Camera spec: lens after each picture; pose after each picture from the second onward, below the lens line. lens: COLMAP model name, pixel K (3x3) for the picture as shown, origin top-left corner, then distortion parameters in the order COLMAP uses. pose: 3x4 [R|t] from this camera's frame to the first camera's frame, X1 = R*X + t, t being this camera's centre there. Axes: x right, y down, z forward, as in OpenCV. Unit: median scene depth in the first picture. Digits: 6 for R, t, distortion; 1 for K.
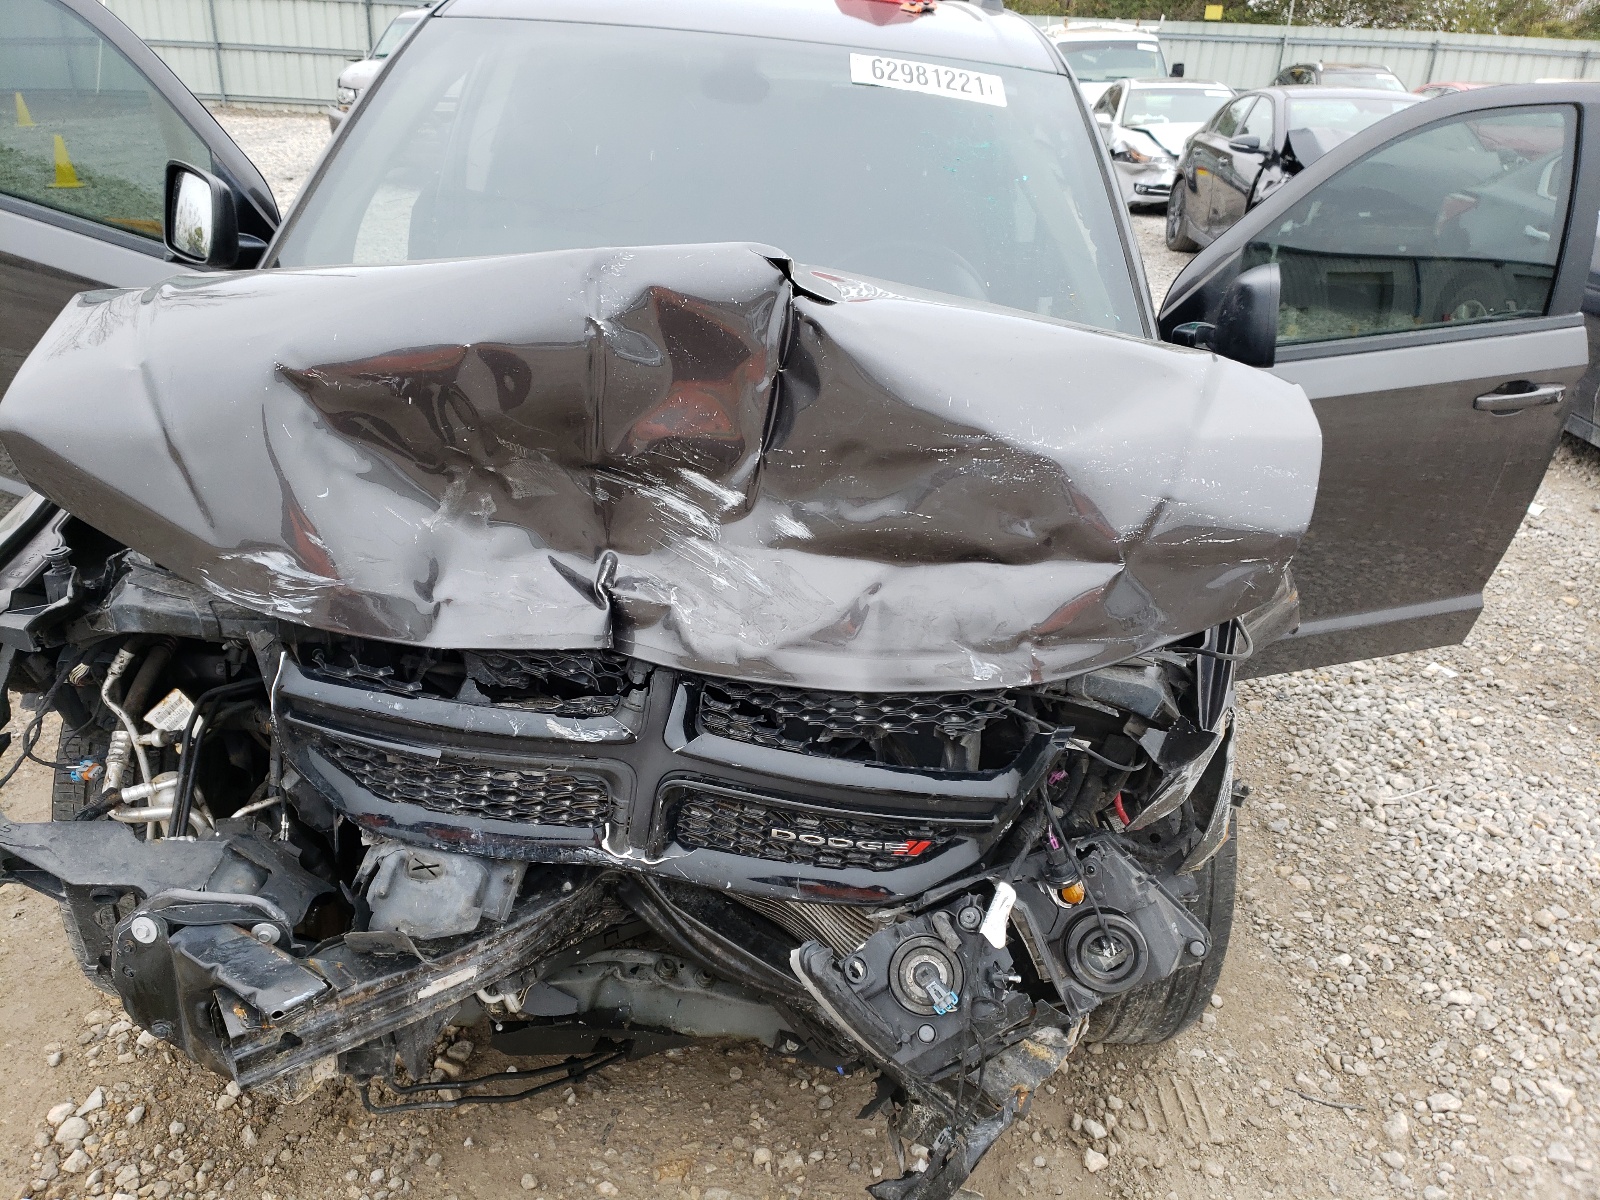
lens RADIAL K [[1233.5, 0, 800.0], [0, 1233.5, 600.0], [0, 0, 1]] dist [0.095866, -0.238226]
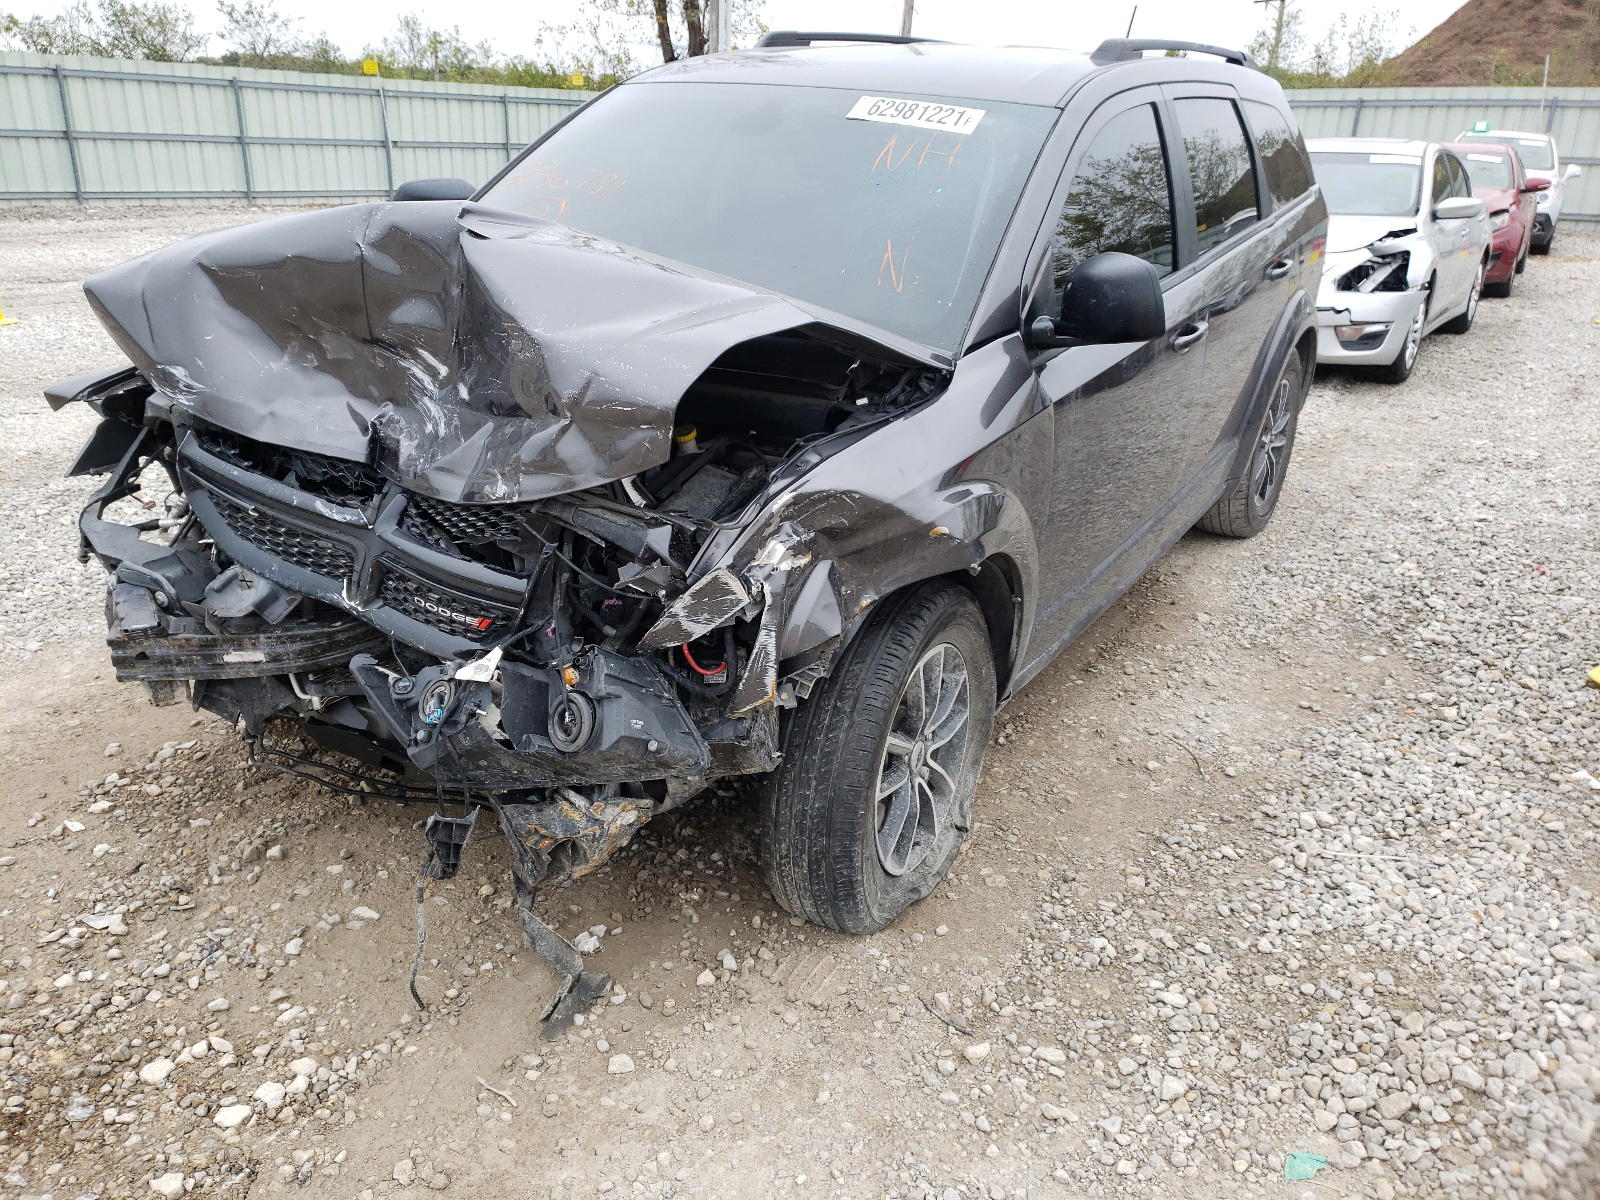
lens RADIAL K [[1233.5, 0, 800.0], [0, 1233.5, 600.0], [0, 0, 1]] dist [0.095866, -0.238226]
pose [[0.850824, 0.150820, -0.503341, 1.098023], [-0.191650, 0.981004, -0.030010, 0.148271], [0.489253, 0.121999, 0.863567, -0.027763]]
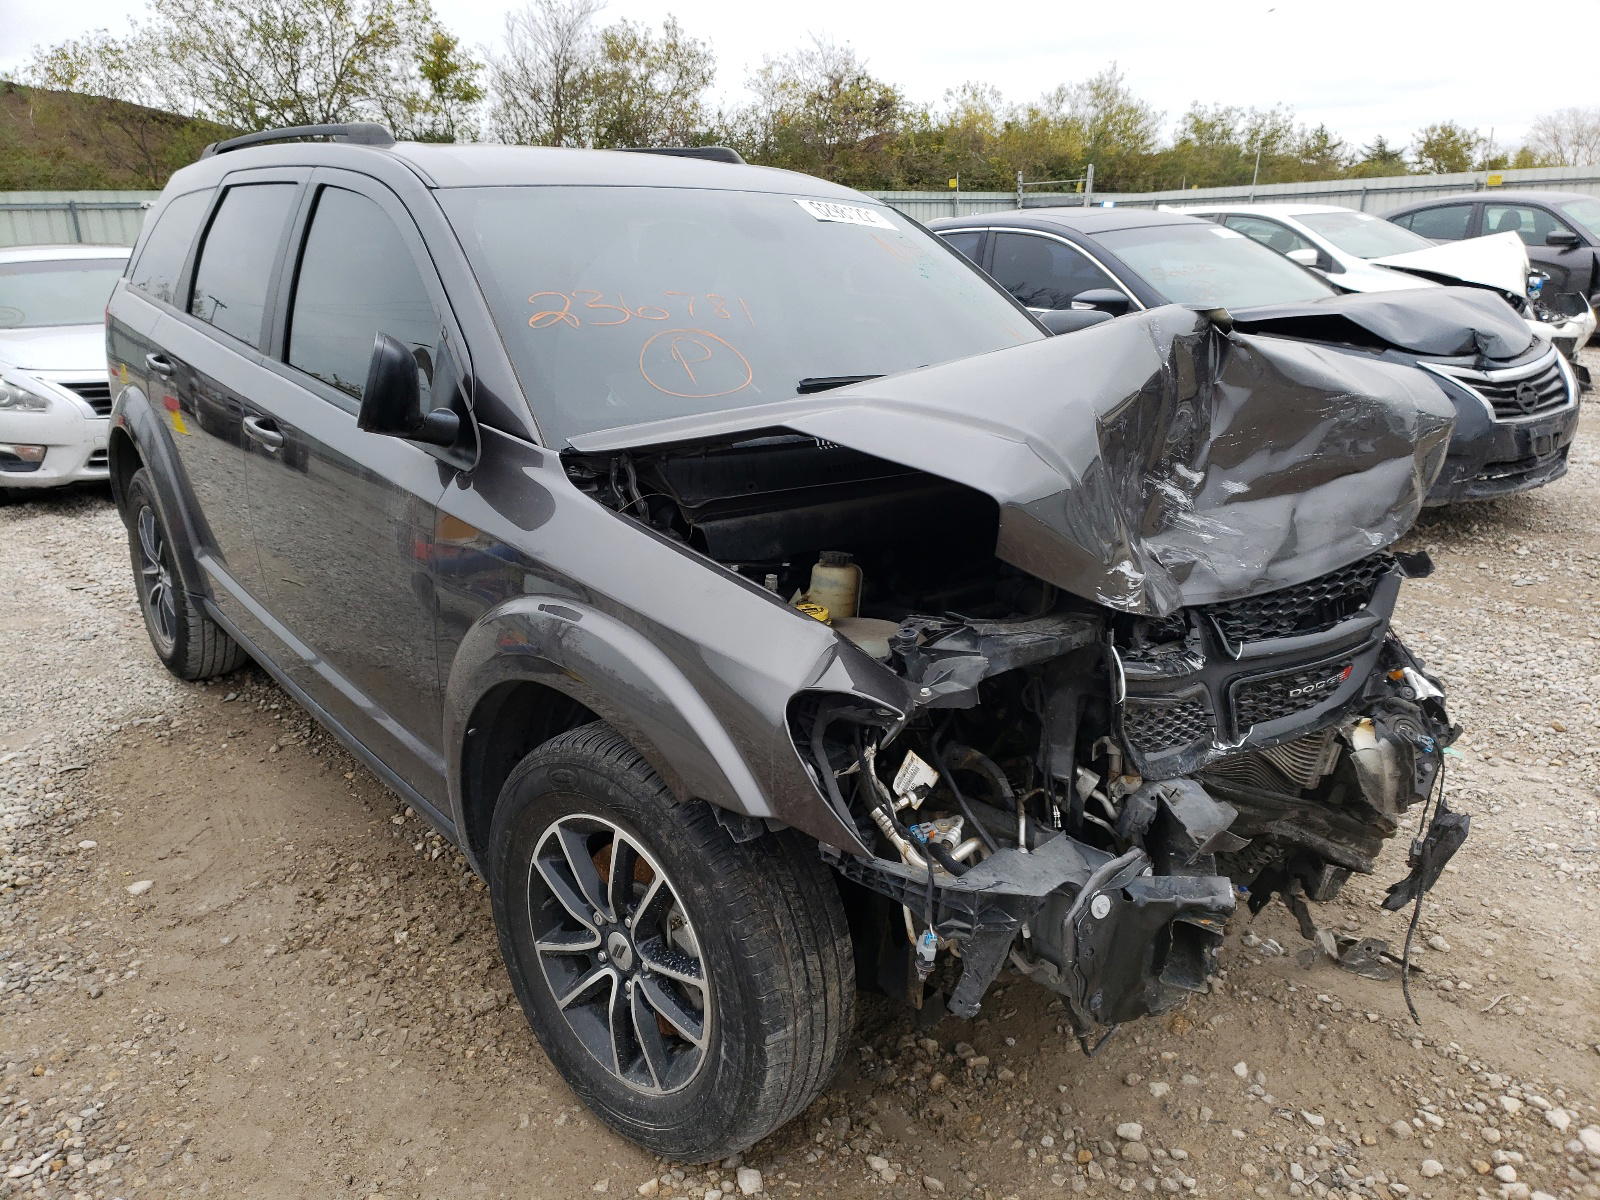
lens RADIAL K [[1233.5, 0, 800.0], [0, 1233.5, 600.0], [0, 0, 1]] dist [0.095866, -0.238226]
pose [[0.760761, -0.252857, 0.597751, -1.299417], [0.311847, 0.950119, 0.005023, -0.099984], [-0.569205, 0.182586, 0.801666, 0.150609]]
